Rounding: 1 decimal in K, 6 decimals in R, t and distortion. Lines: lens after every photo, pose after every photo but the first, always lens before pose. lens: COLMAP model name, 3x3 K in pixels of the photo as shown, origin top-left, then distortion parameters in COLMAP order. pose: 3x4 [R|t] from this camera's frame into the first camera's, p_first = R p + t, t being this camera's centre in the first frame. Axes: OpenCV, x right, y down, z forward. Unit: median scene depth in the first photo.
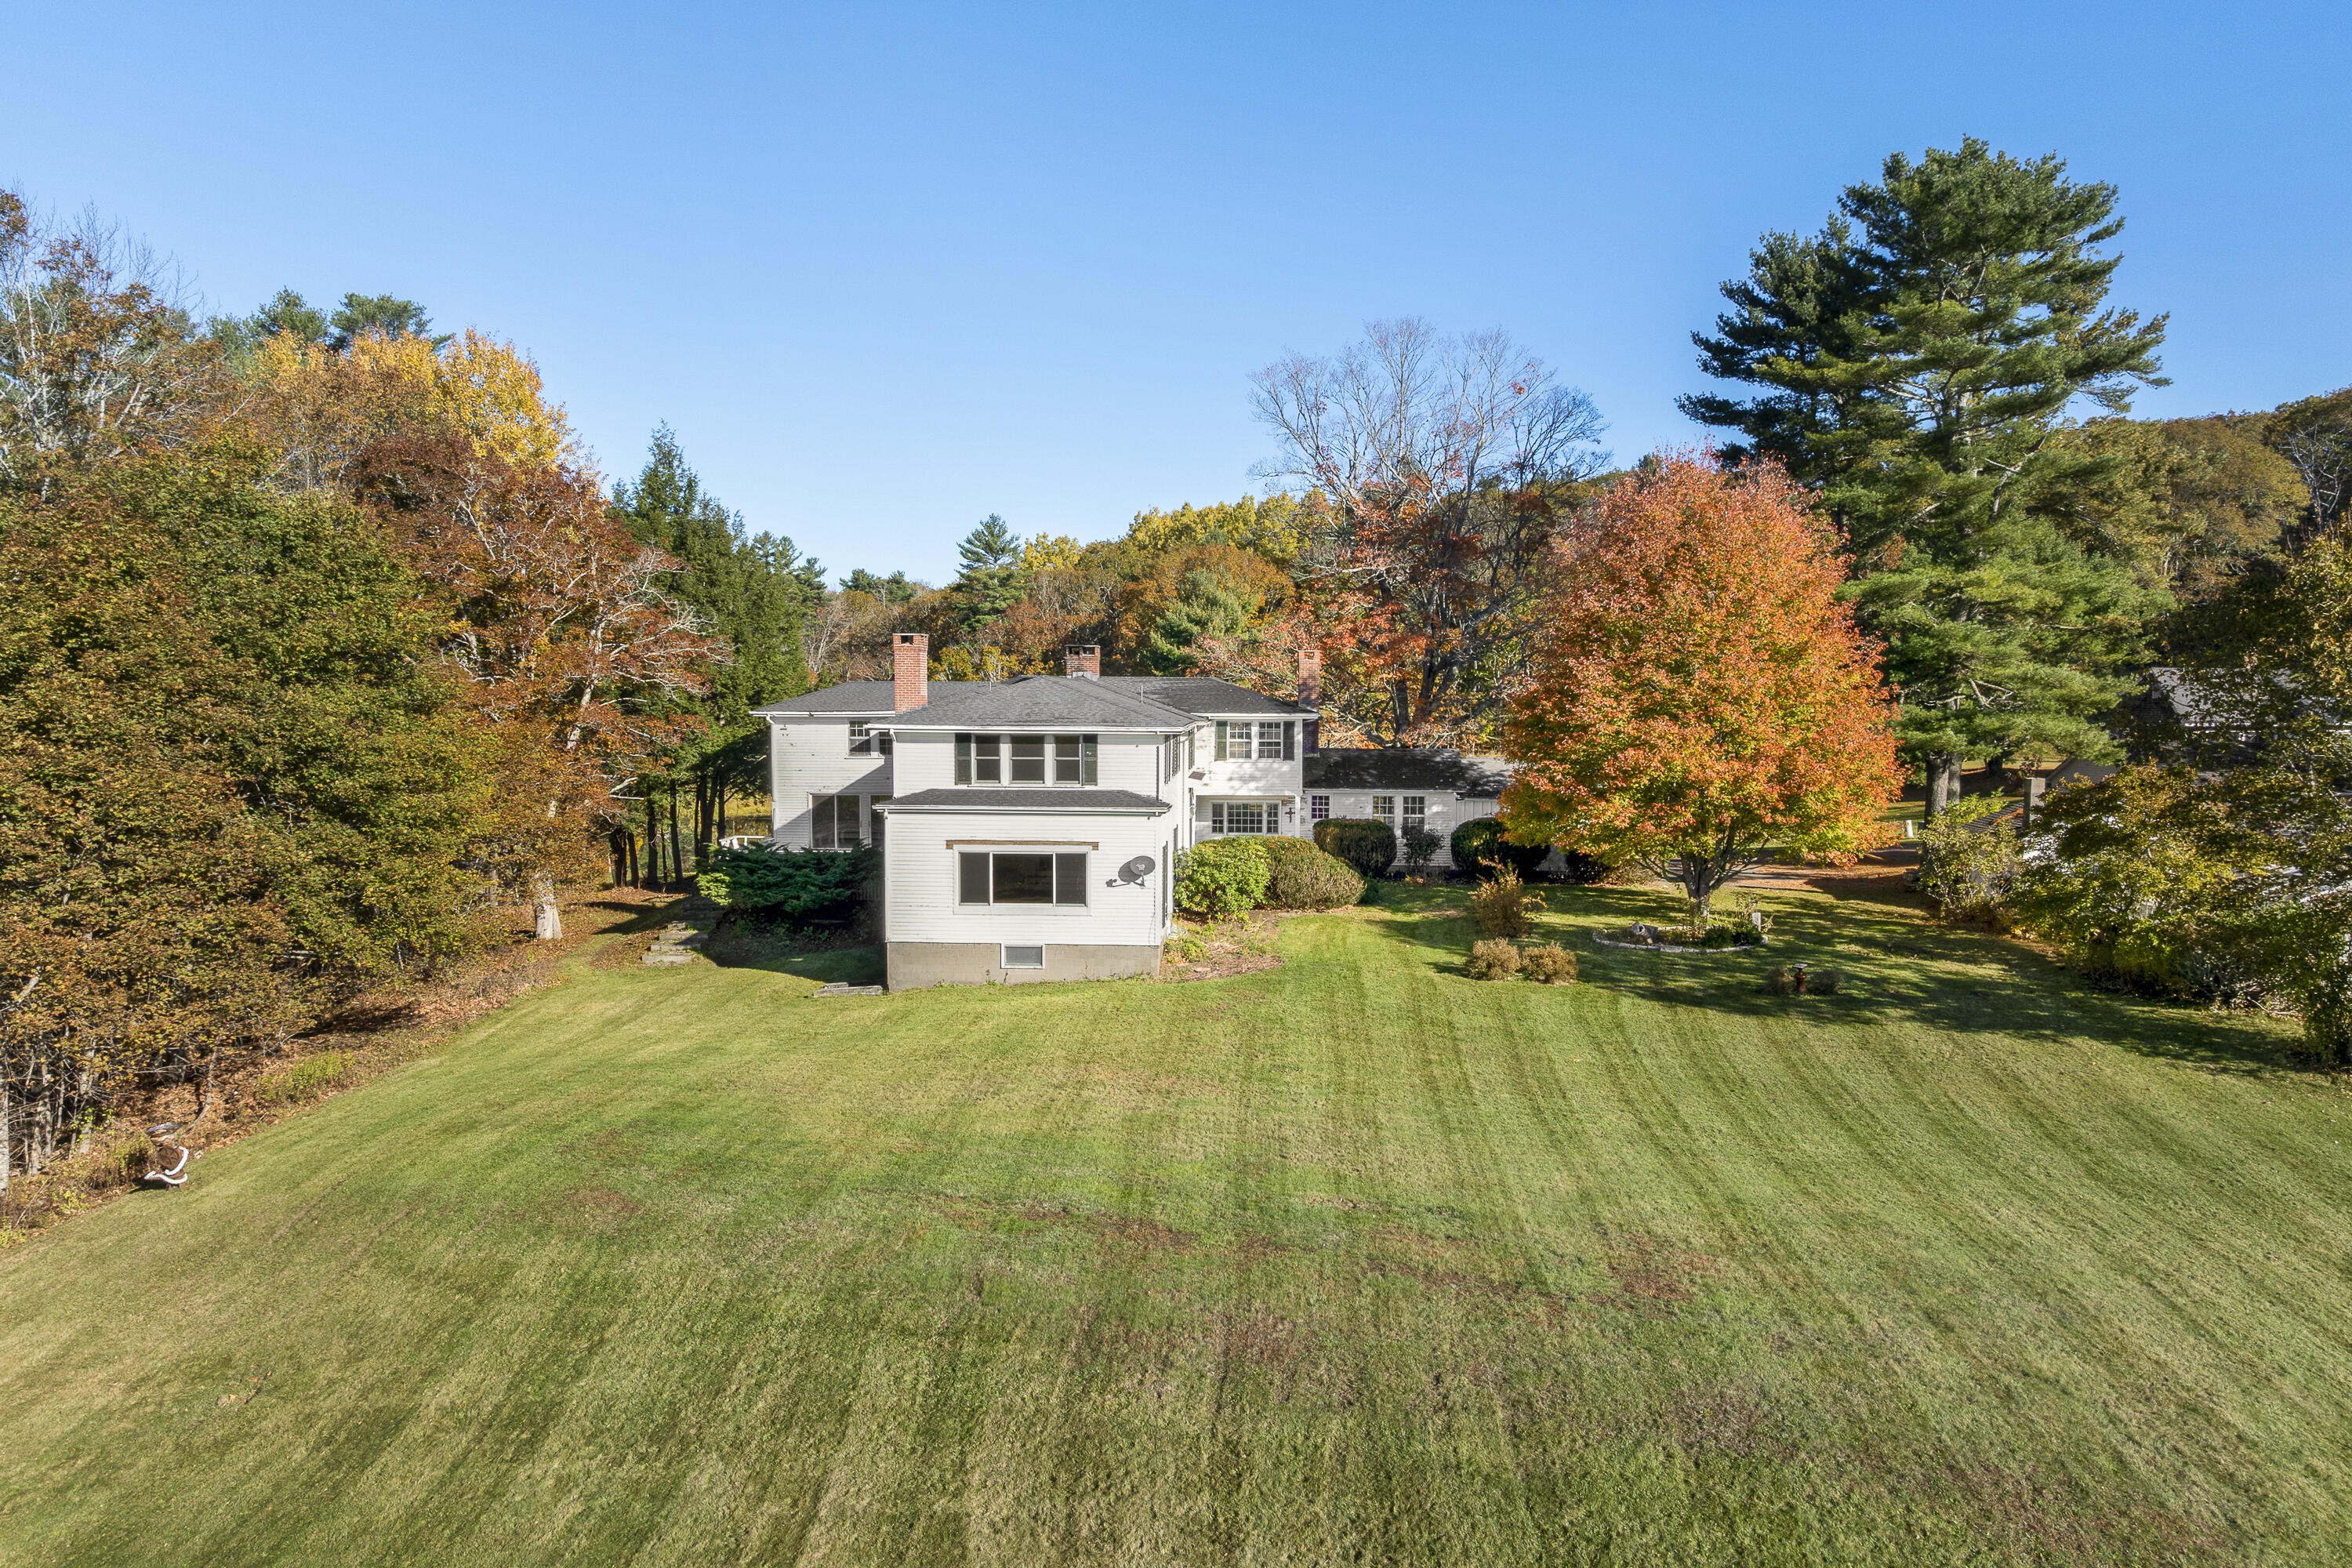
lens RADIAL K [[1727.9, 0, 1165.7], [0, 1727.9, 800.4], [0, 0, 1]] dist [-0.009421, -0.001653]
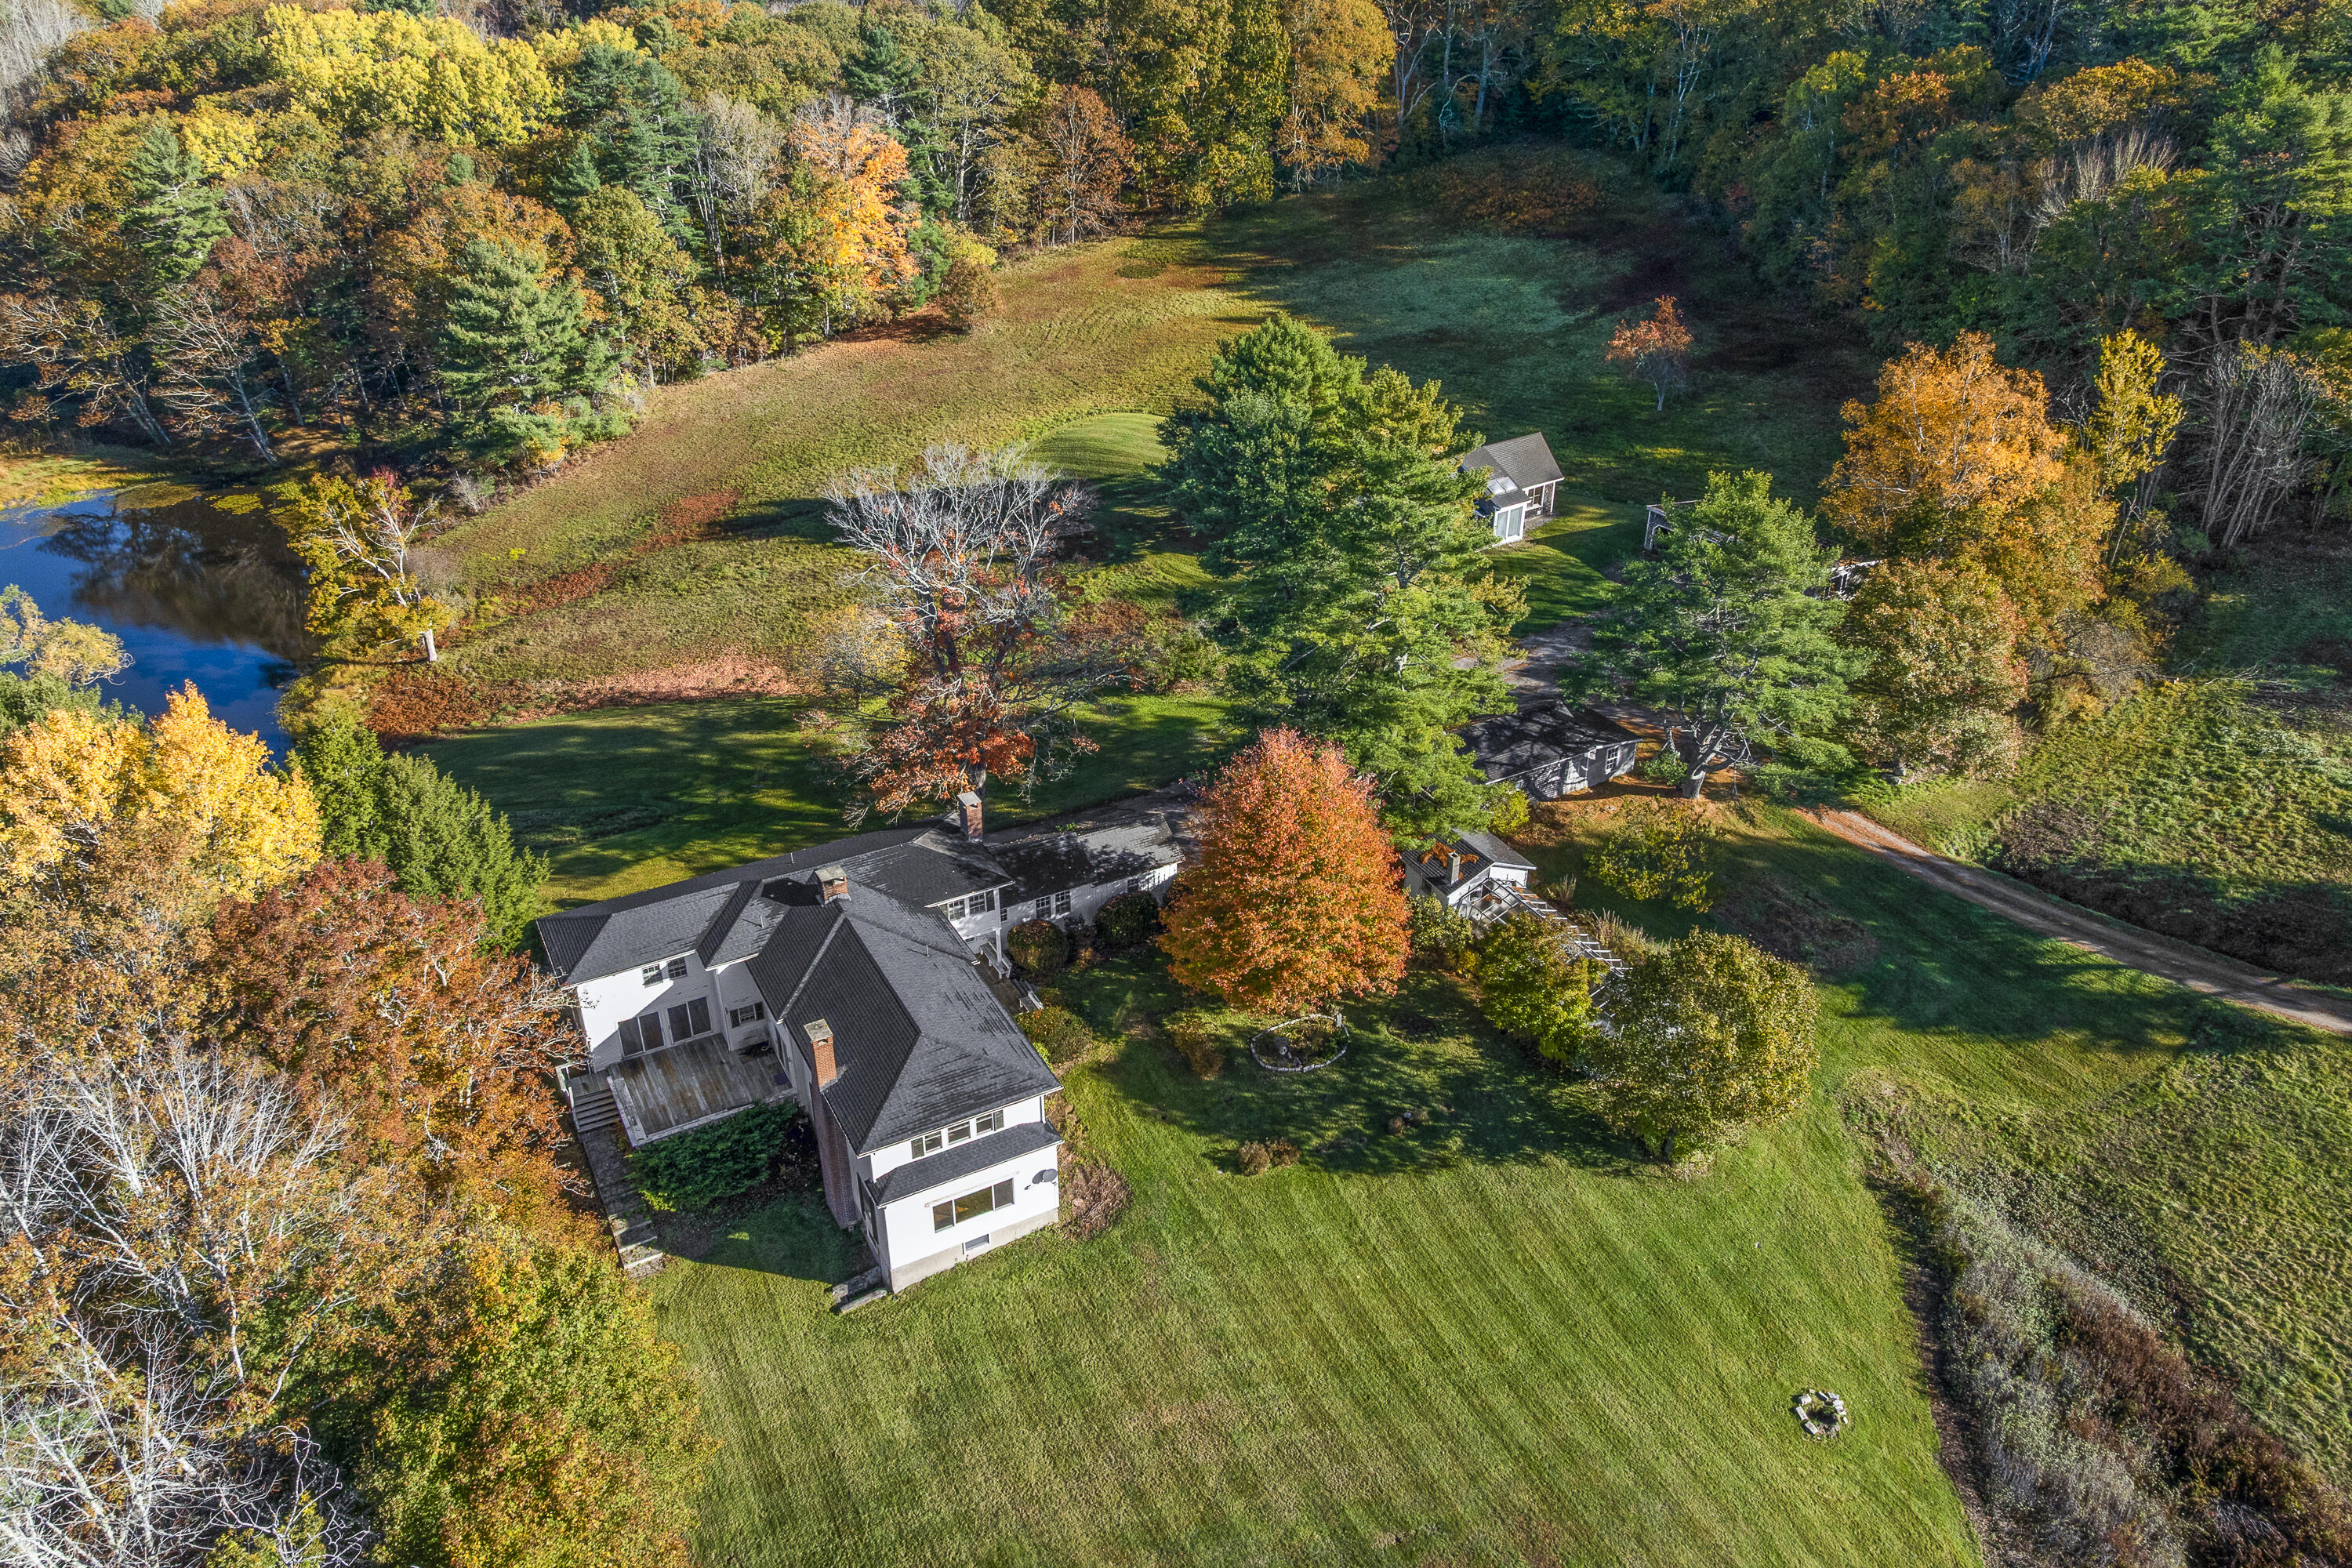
lens RADIAL K [[1678.1, 0, 1193.4], [0, 1678.1, 782.0], [0, 0, 1]] dist [0.001834, -0.000607]
pose [[0.850324, -0.254383, 0.460694, -0.498159], [0.023146, 0.892643, 0.450170, -0.932824], [-0.525751, -0.372127, 0.764923, -0.078048]]
